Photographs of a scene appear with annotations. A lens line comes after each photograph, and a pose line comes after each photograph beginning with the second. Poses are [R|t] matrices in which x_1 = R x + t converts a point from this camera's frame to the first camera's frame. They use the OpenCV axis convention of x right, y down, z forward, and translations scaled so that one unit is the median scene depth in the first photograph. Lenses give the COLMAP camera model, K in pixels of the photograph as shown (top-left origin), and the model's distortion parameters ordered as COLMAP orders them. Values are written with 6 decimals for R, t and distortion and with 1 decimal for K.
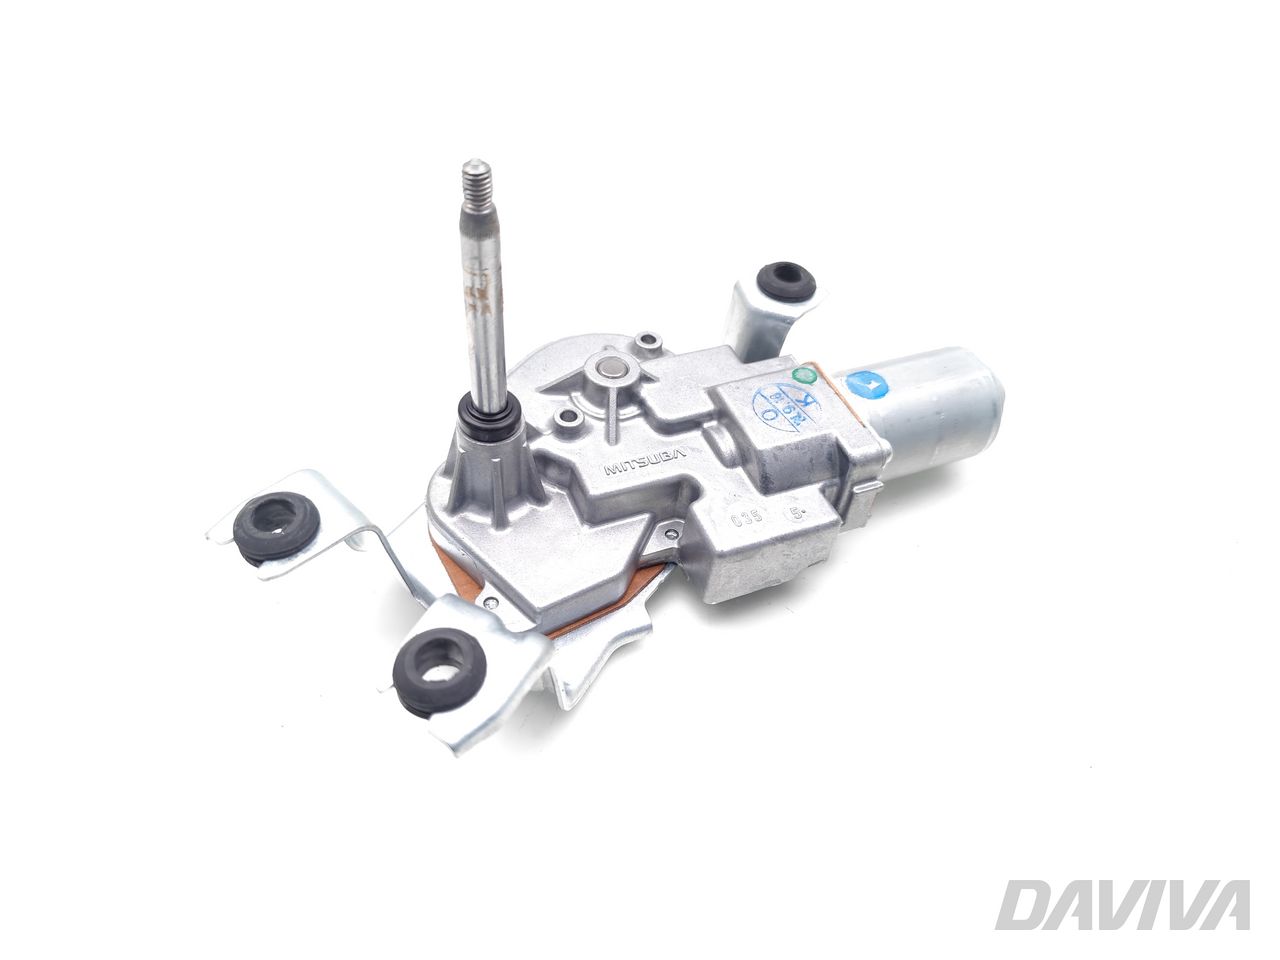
lens RADIAL K [[858.5, 0, 640.0], [0, 858.5, 480.0], [0, 0, 1]] dist [0.001060, 0.000100]
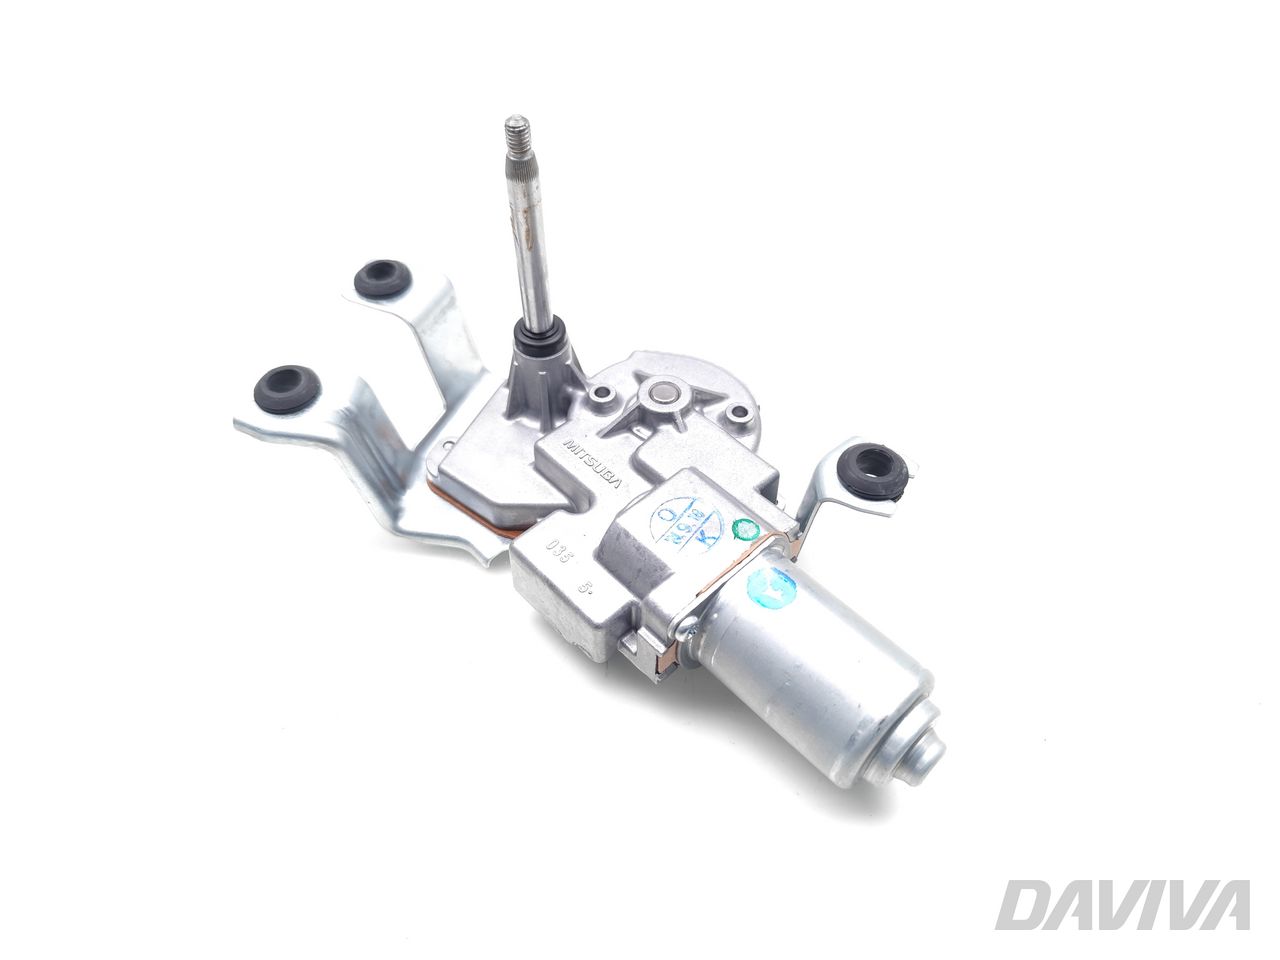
lens RADIAL K [[858.5, 0, 640.0], [0, 858.5, 480.0], [0, 0, 1]] dist [0.001060, 0.000100]
pose [[0.377748, 0.673526, -0.635350, 0.729937], [-0.686993, 0.663927, 0.295368, -0.367841], [0.620763, 0.324906, 0.713505, 0.286186]]
